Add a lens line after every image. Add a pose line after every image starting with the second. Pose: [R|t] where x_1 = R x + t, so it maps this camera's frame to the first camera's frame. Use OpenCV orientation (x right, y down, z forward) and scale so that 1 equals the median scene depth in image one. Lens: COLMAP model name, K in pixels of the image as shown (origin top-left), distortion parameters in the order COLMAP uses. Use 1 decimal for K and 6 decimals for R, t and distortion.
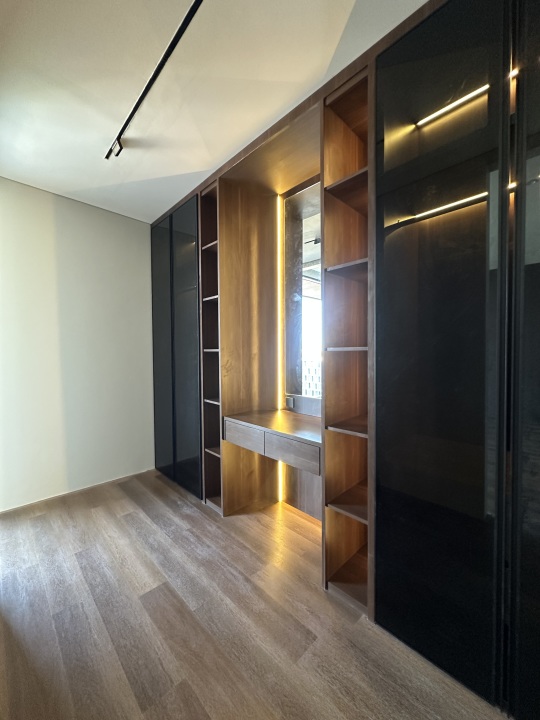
lens RADIAL K [[288.1, 0, 272.9], [0, 288.1, 357.6], [0, 0, 1]] dist [-0.004089, -0.000027]
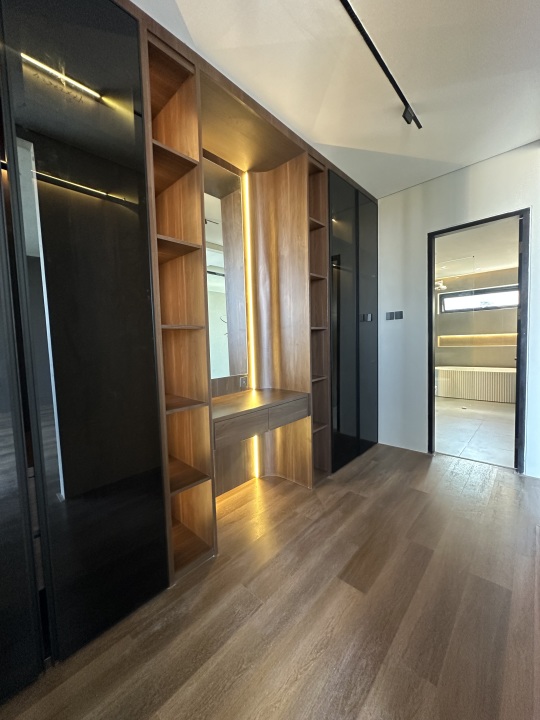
lens RADIAL K [[288.1, 0, 268.8], [0, 288.1, 358.1], [0, 0, 1]] dist [-0.004089, -0.000027]
pose [[-0.044604, -0.068887, 0.996627, -1.179980], [0.046664, 0.996387, 0.070959, 0.009656], [-0.997914, 0.049671, -0.041229, 1.176792]]
